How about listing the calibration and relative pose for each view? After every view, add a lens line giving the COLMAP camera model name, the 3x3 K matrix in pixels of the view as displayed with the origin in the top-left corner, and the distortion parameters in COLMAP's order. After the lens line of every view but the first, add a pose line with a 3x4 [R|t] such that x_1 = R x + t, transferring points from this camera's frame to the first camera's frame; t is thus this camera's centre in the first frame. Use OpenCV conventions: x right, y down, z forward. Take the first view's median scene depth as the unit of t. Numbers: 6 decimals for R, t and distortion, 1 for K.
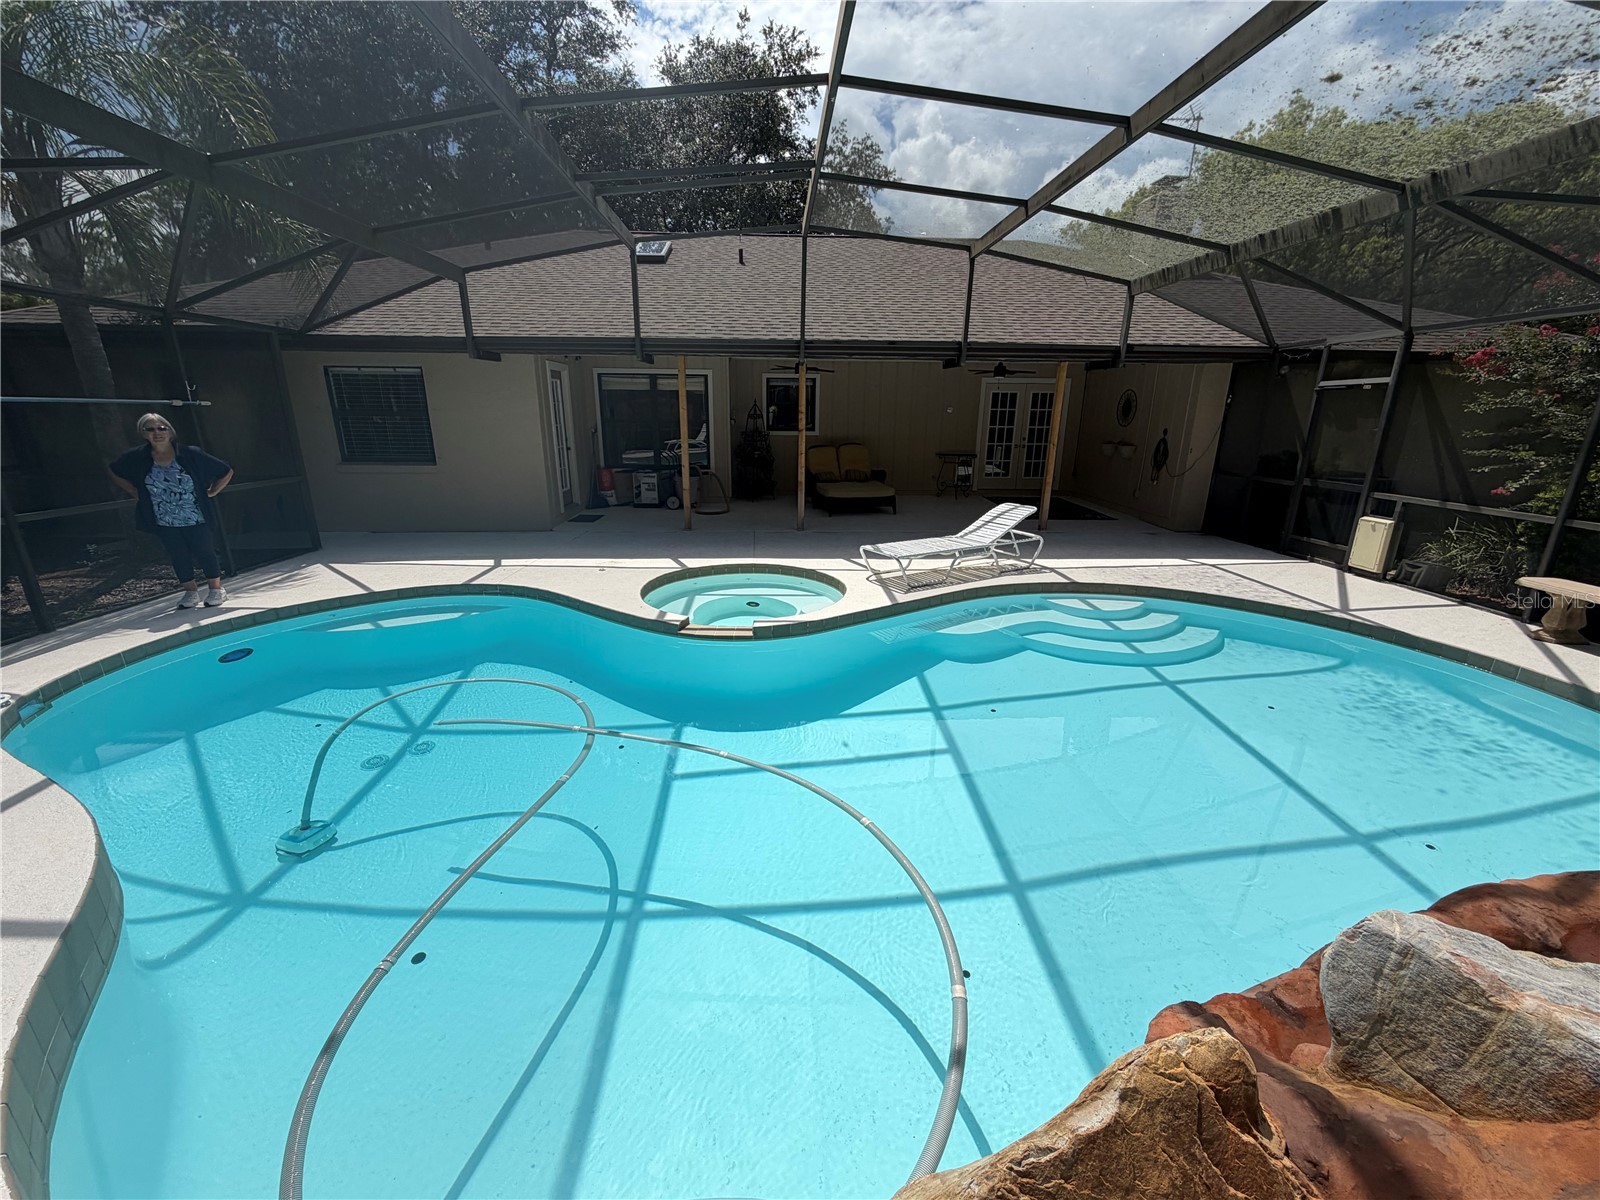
lens RADIAL K [[641.4, 0, 795.4], [0, 641.4, 602.3], [0, 0, 1]] dist [-0.000816, 0.000309]
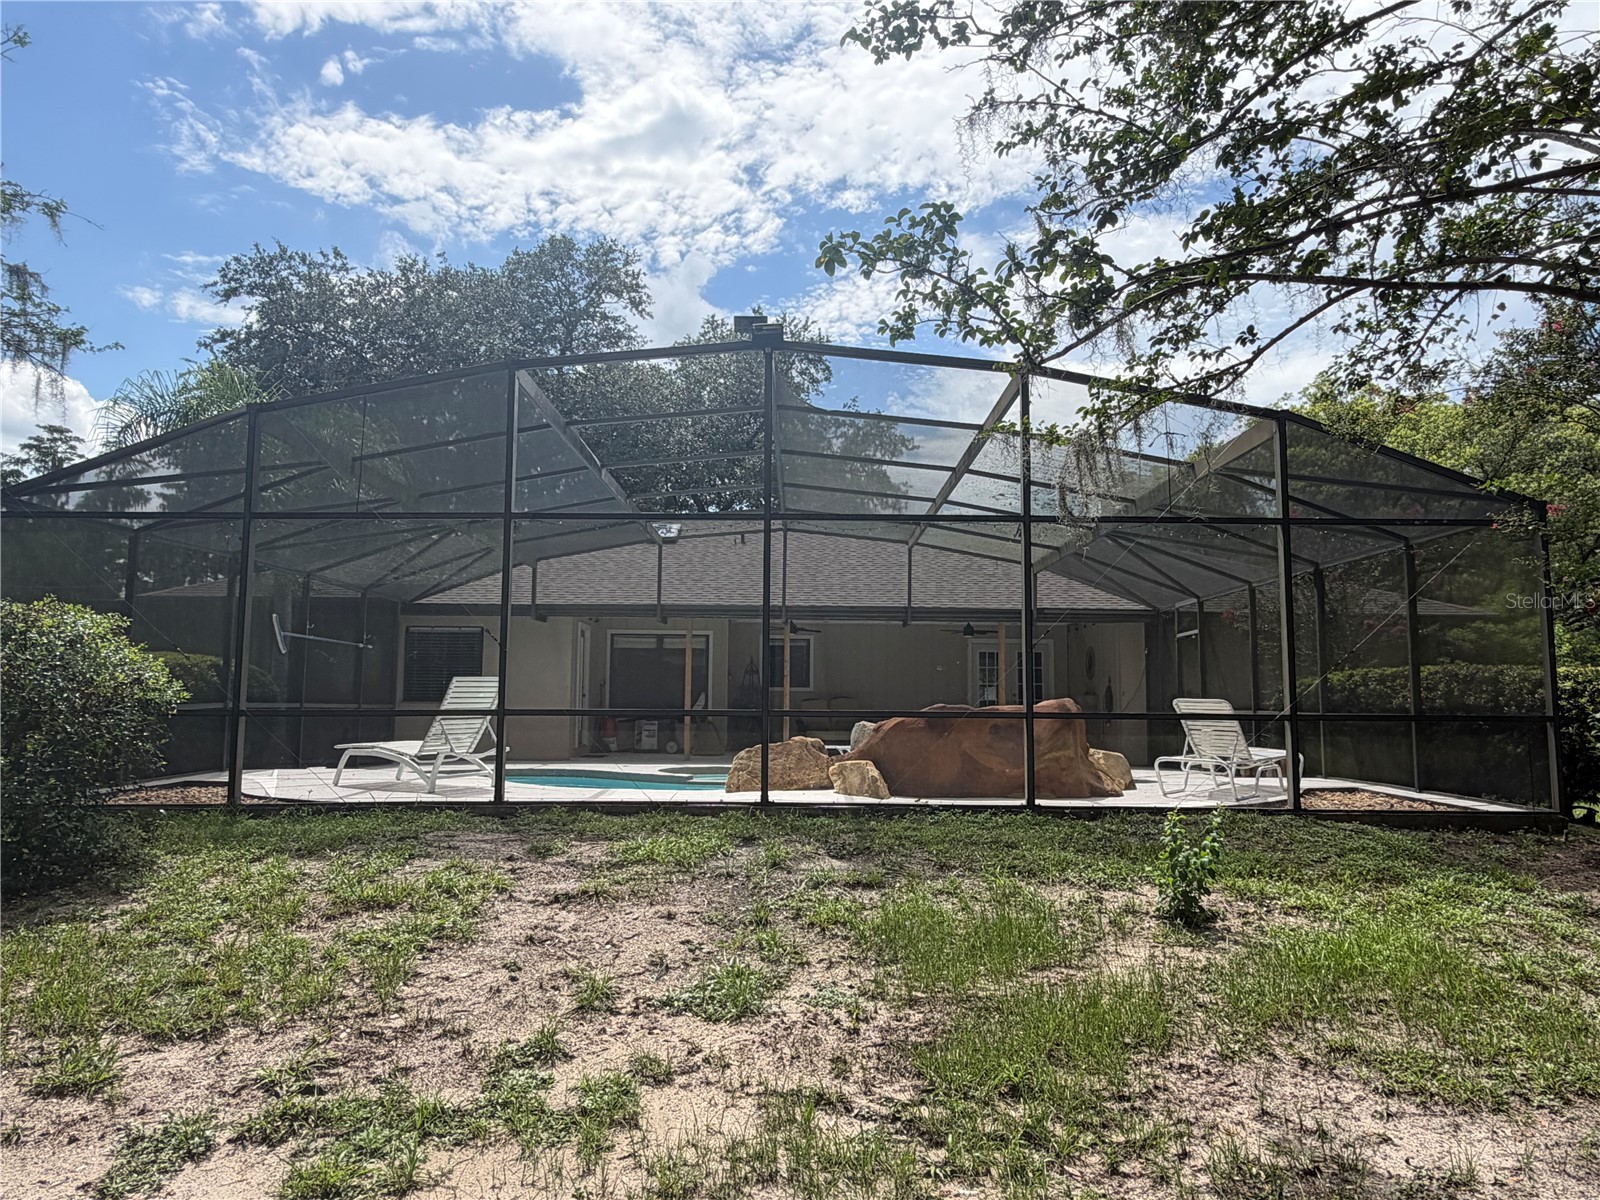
lens RADIAL K [[1073.4, 0, 800.0], [0, 1073.4, 600.0], [0, 0, 1]] dist [-0.000045, -0.000013]
pose [[0.999312, -0.003967, -0.036874, 0.101916], [-0.010437, 0.923989, -0.382276, 0.341225], [0.035588, 0.382398, 0.923312, -0.839402]]
